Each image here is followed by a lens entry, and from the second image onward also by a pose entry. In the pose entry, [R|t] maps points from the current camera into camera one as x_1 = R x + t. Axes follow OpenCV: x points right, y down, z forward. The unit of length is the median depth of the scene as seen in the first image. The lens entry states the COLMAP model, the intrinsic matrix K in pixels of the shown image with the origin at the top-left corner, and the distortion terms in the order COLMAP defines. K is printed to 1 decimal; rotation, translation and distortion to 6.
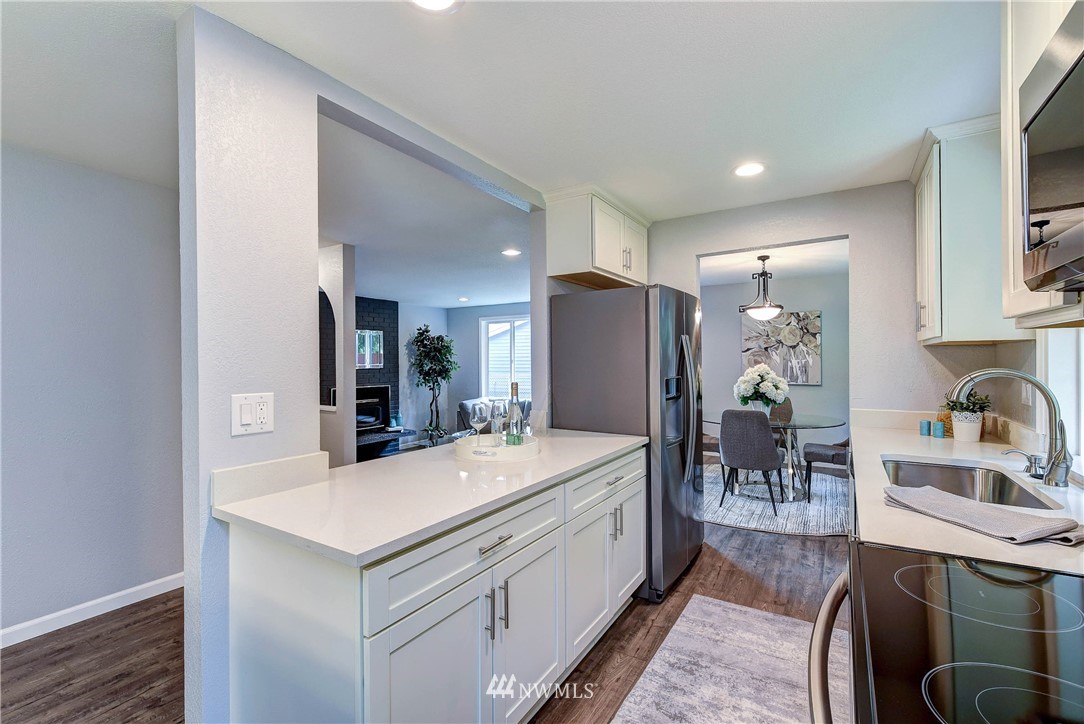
lens RADIAL K [[478.1, 0, 545.7], [0, 478.1, 360.9], [0, 0, 1]] dist [0.002760, -0.003358]
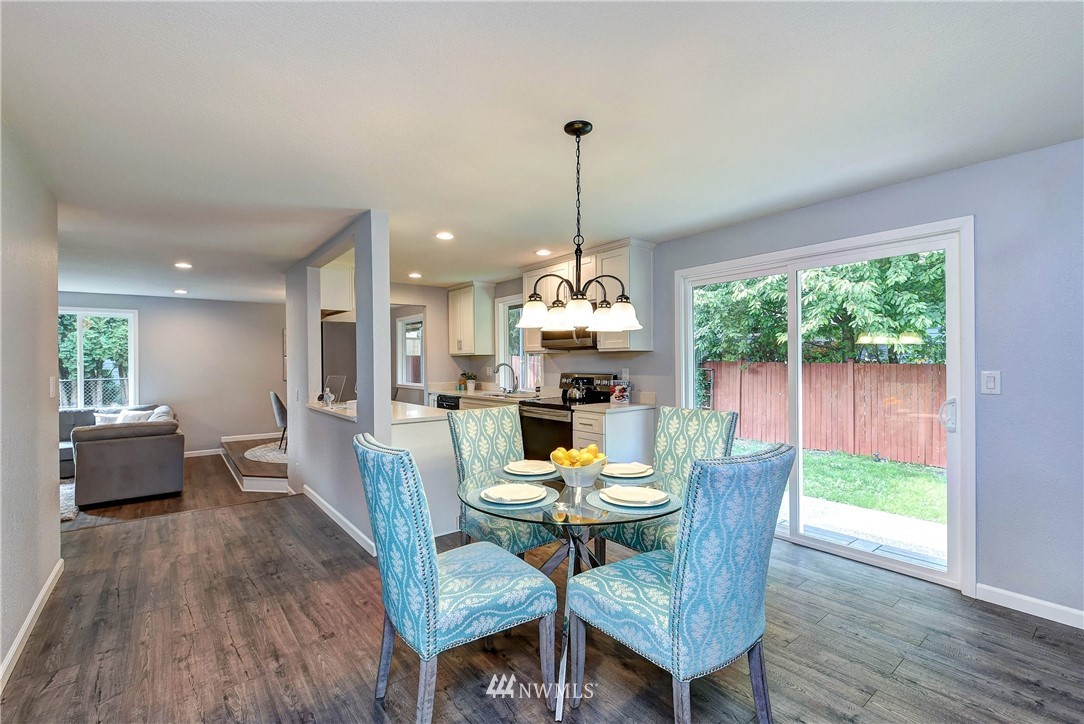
lens RADIAL K [[478.1, 0, 537.5], [0, 478.1, 362.8], [0, 0, 1]] dist [0.002760, -0.003358]
pose [[0.343270, 0.002950, 0.939232, -0.484601], [0.005253, 0.999973, -0.005061, 0.007114], [-0.939222, 0.006671, 0.343246, -0.096307]]
